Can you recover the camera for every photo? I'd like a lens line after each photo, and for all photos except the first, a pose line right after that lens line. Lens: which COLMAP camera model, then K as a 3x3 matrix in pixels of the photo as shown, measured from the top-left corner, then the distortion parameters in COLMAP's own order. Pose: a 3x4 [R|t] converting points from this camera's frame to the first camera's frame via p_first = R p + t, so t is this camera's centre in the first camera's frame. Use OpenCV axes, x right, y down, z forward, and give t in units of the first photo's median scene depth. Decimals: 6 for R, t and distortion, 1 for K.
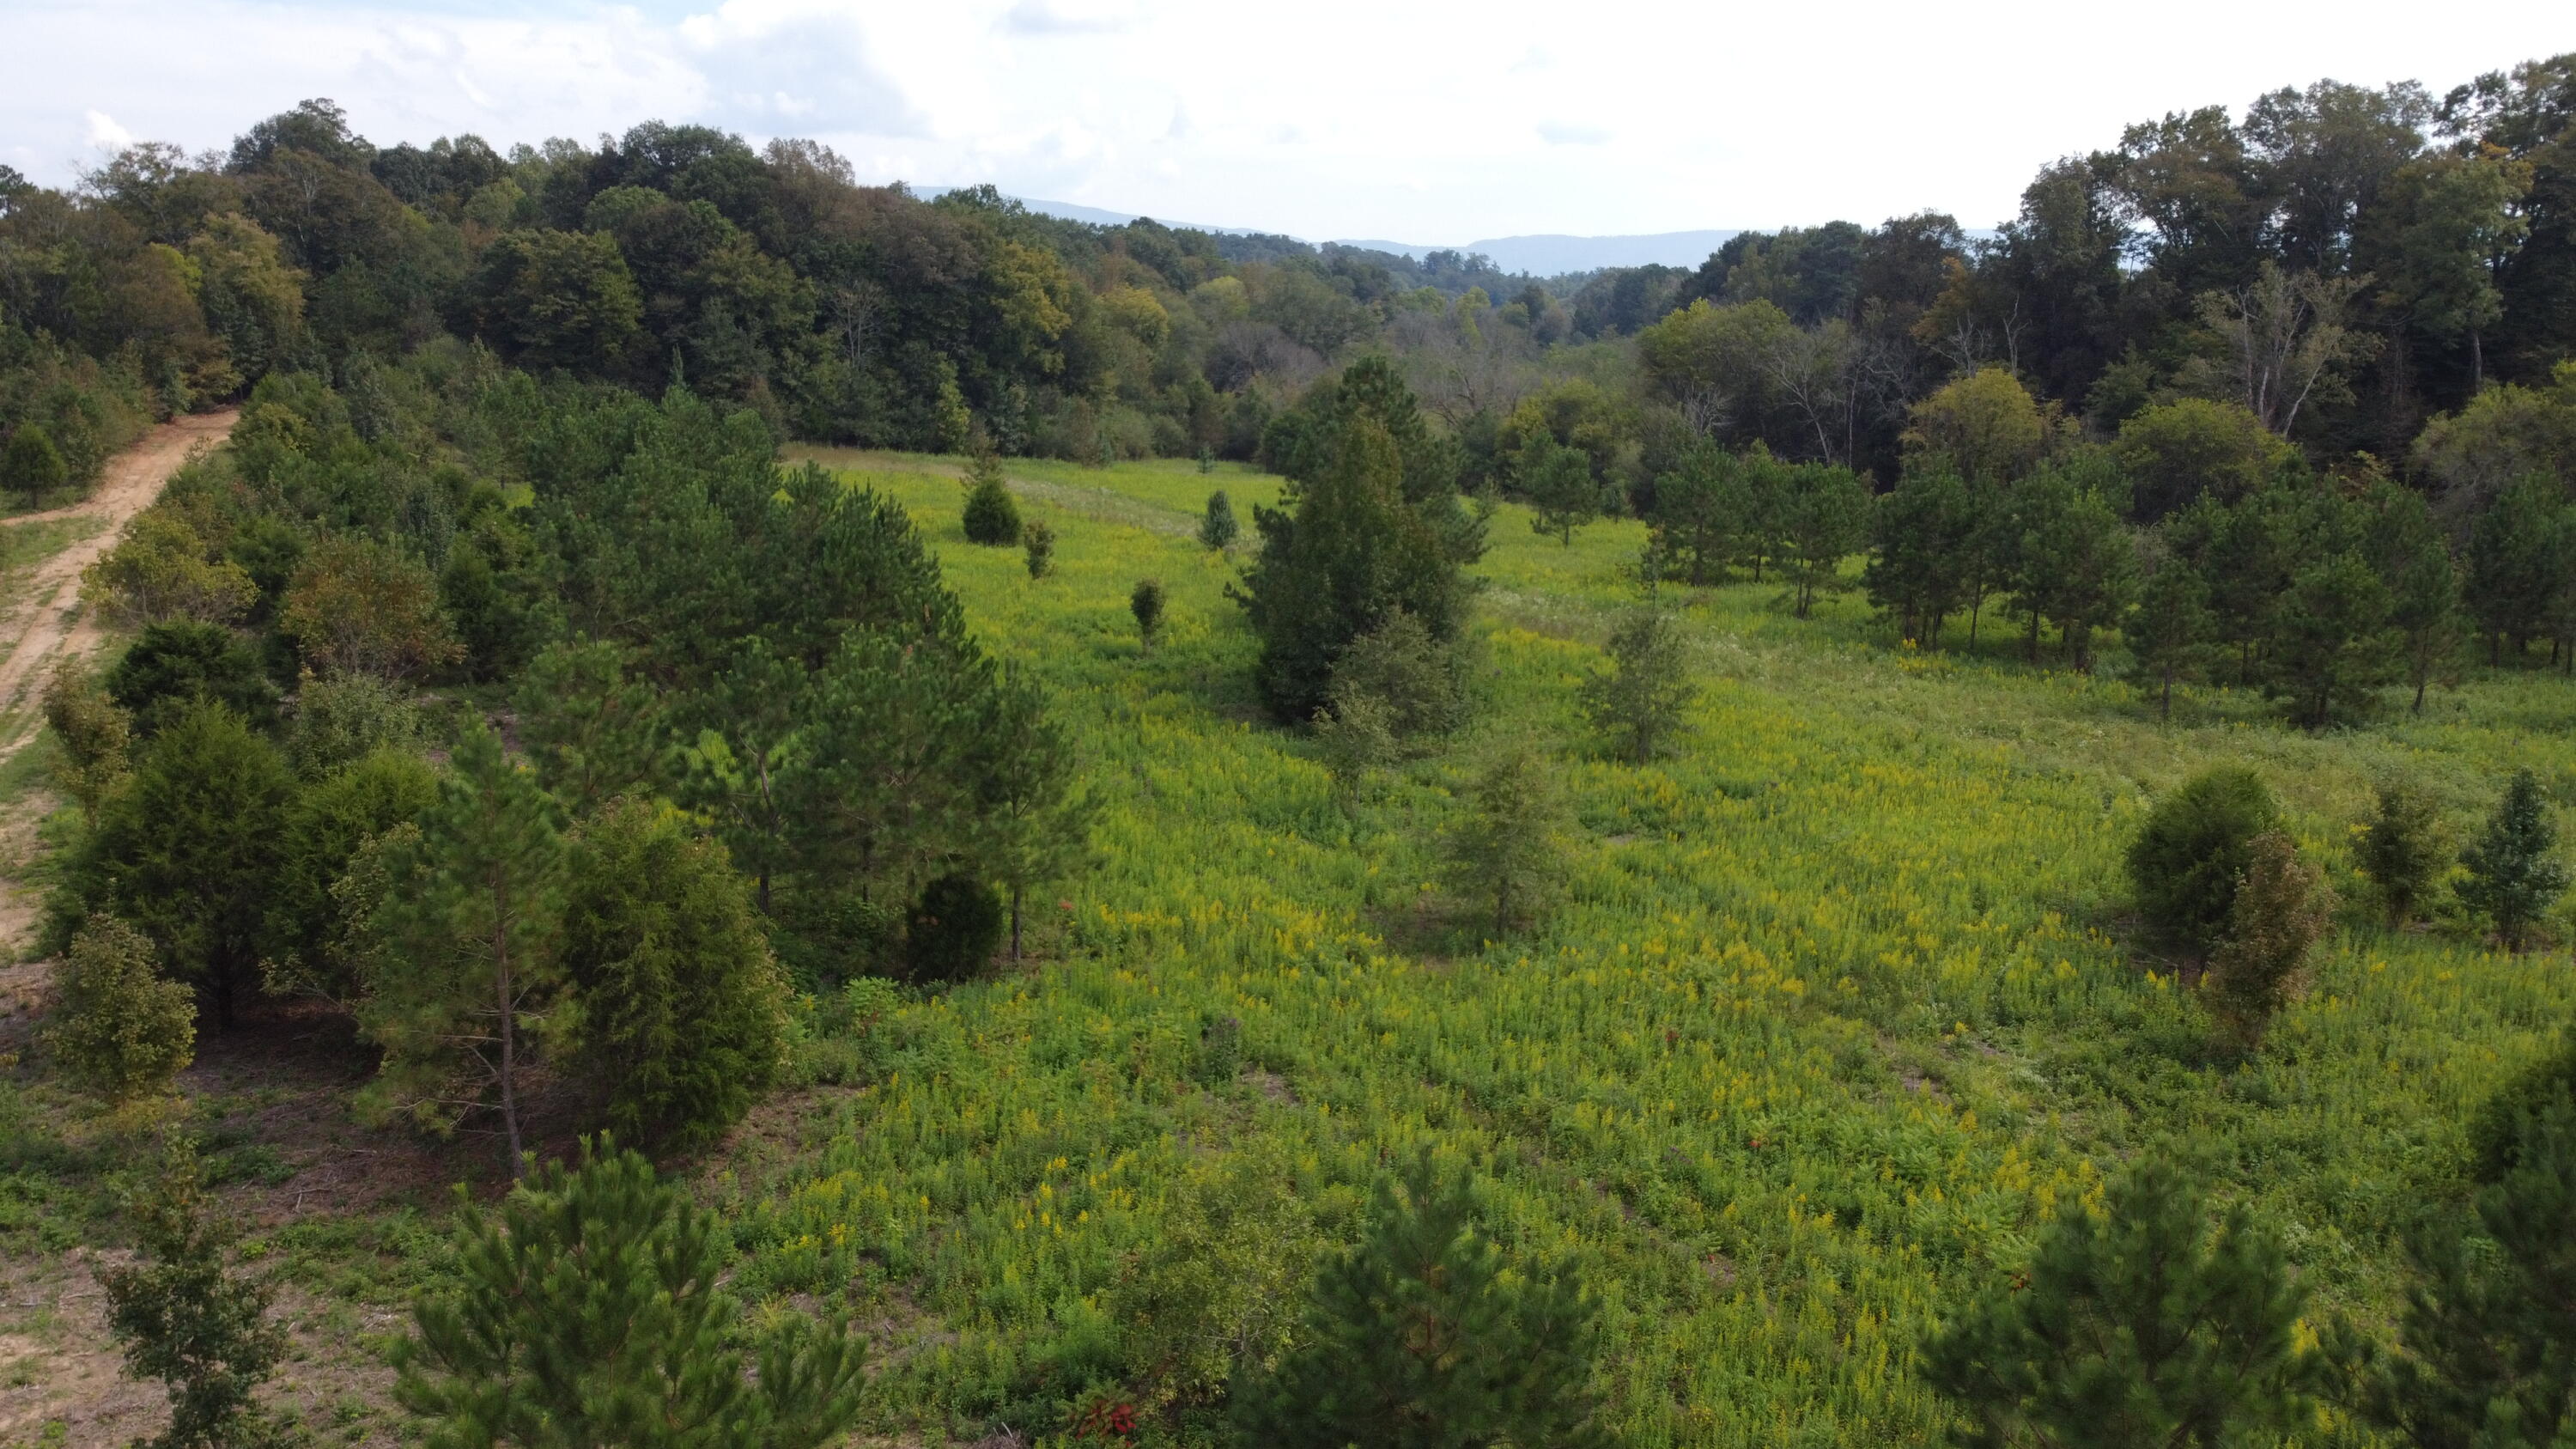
lens RADIAL K [[1926.2, 0, 1287.4], [0, 1926.2, 718.2], [0, 0, 1]] dist [-0.004367, 0.000521]
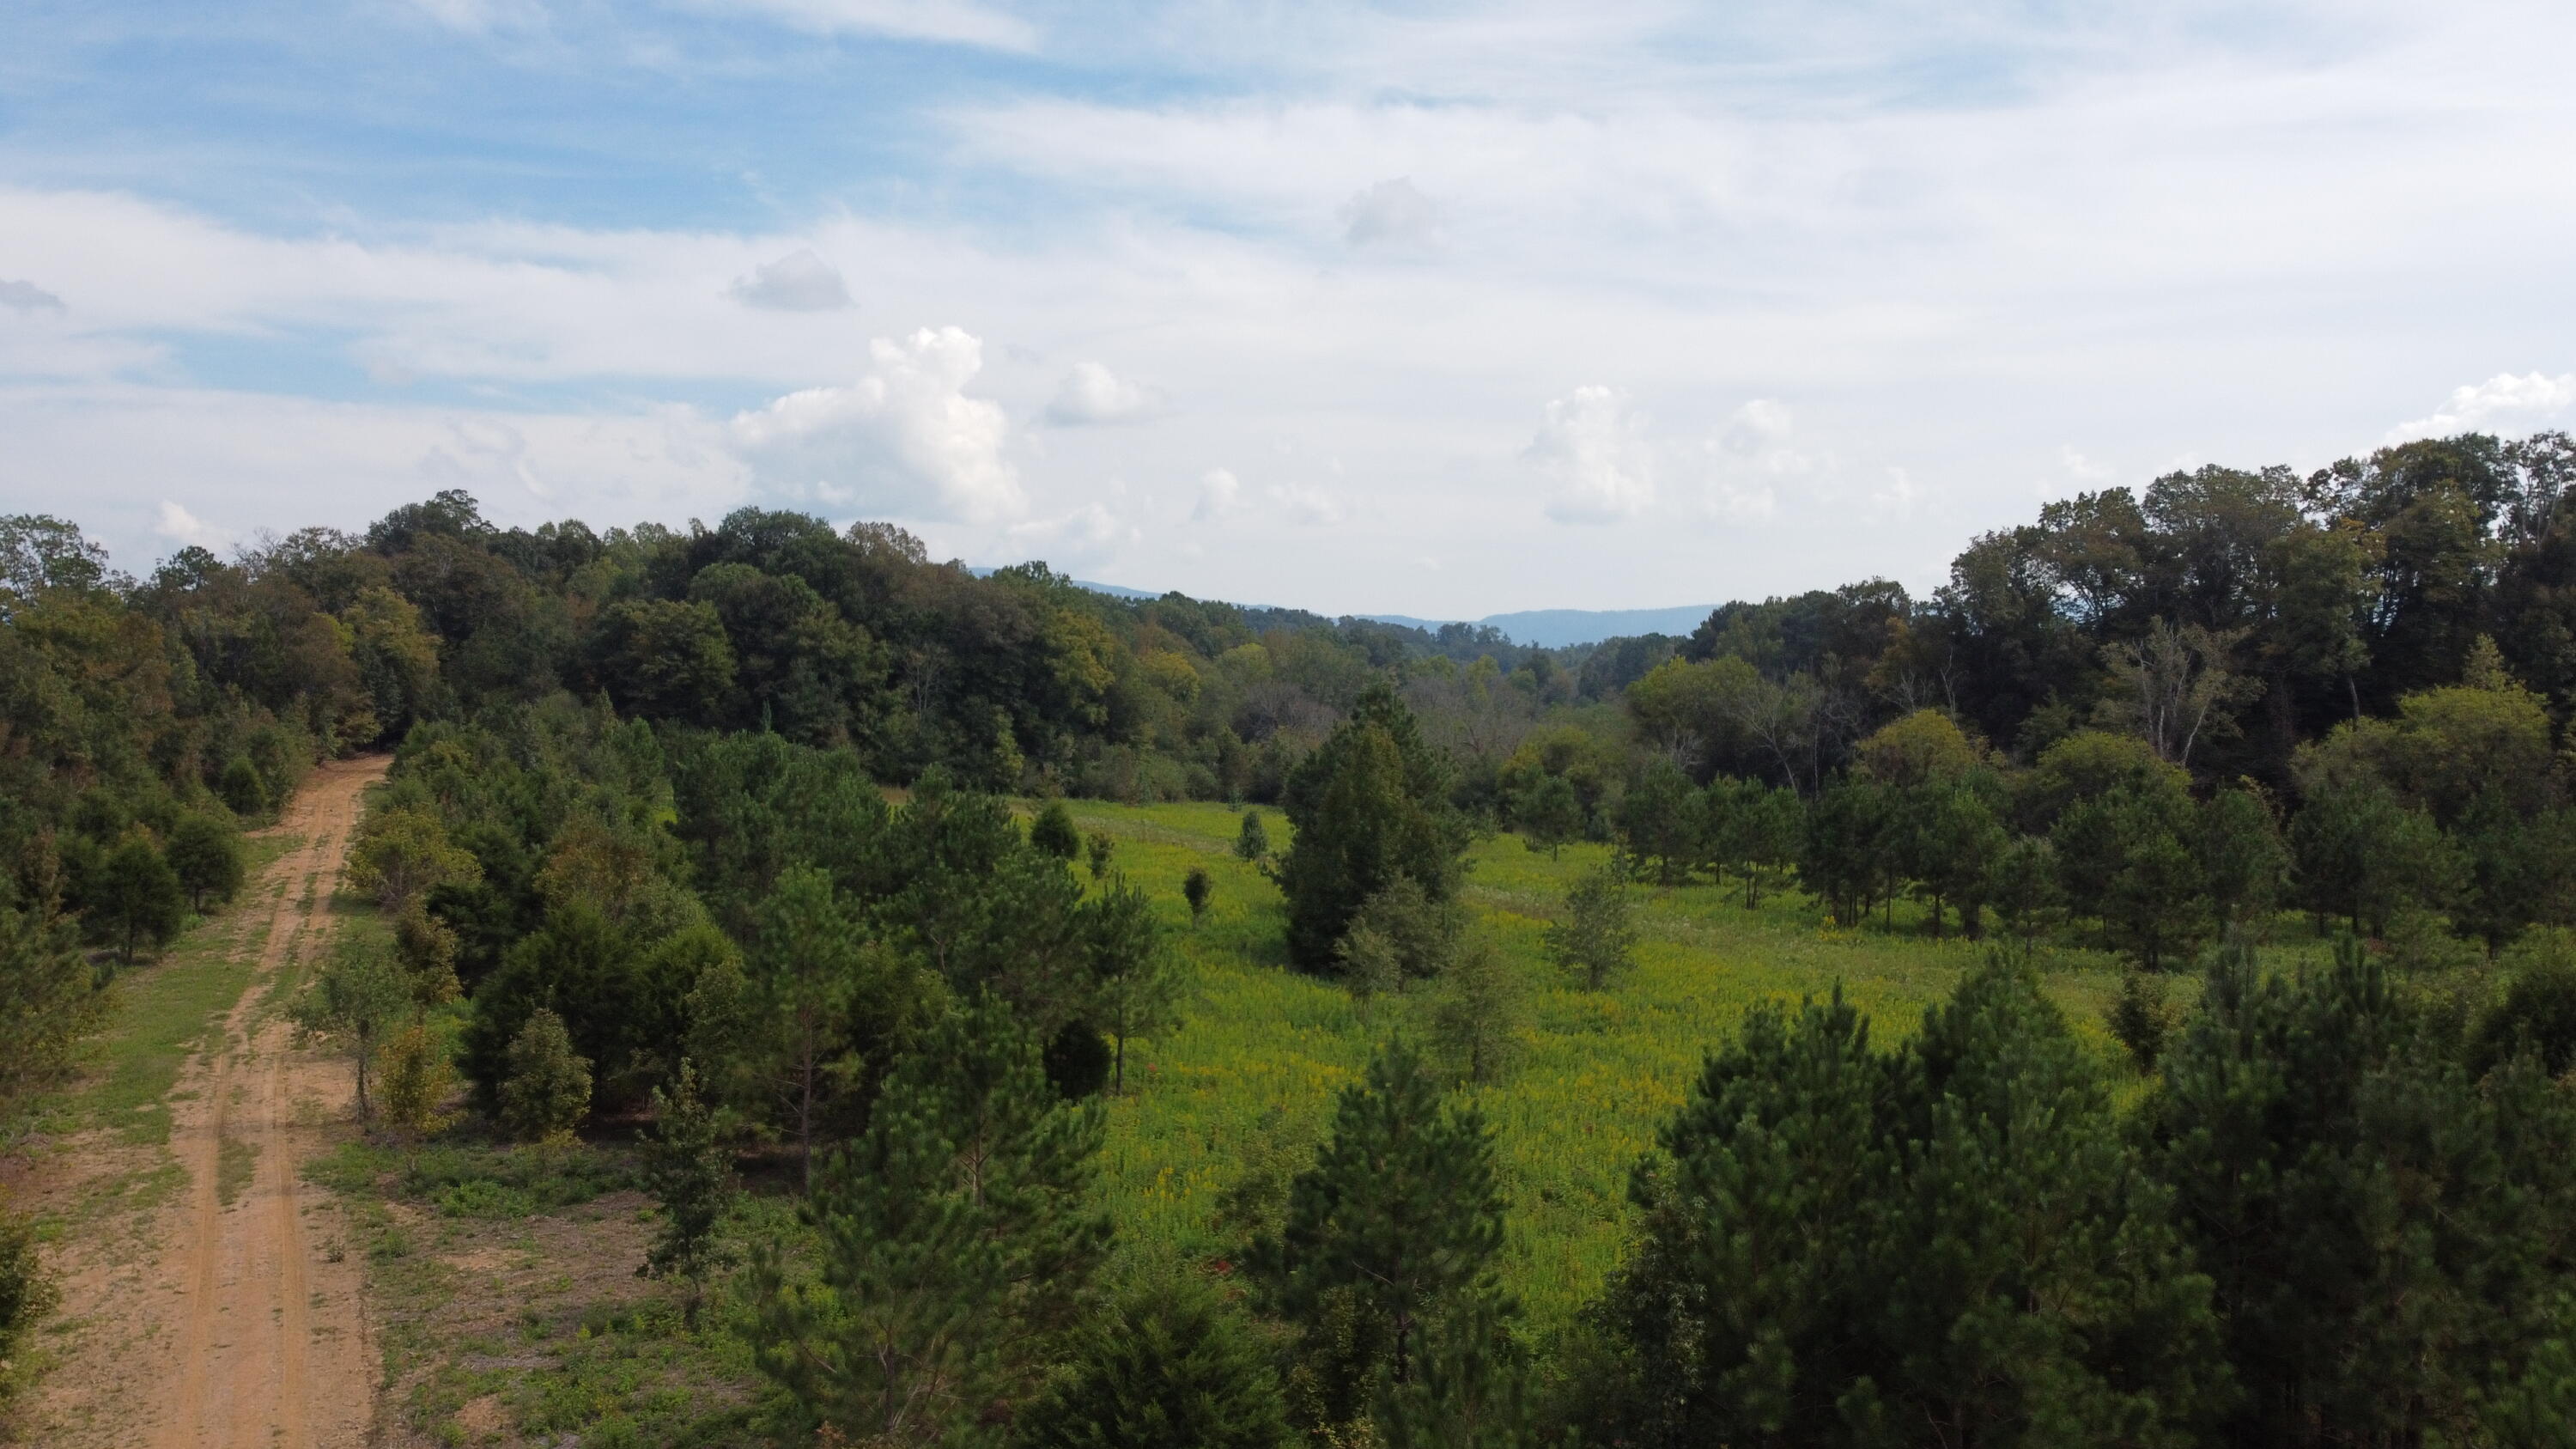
lens RADIAL K [[1926.2, 0, 1287.5], [0, 1926.2, 726.1], [0, 0, 1]] dist [-0.004367, 0.000521]
pose [[0.999944, -0.004224, -0.009755, -0.002028], [0.002345, 0.982701, -0.185184, 0.038792], [0.010368, 0.185150, 0.982656, -0.125705]]
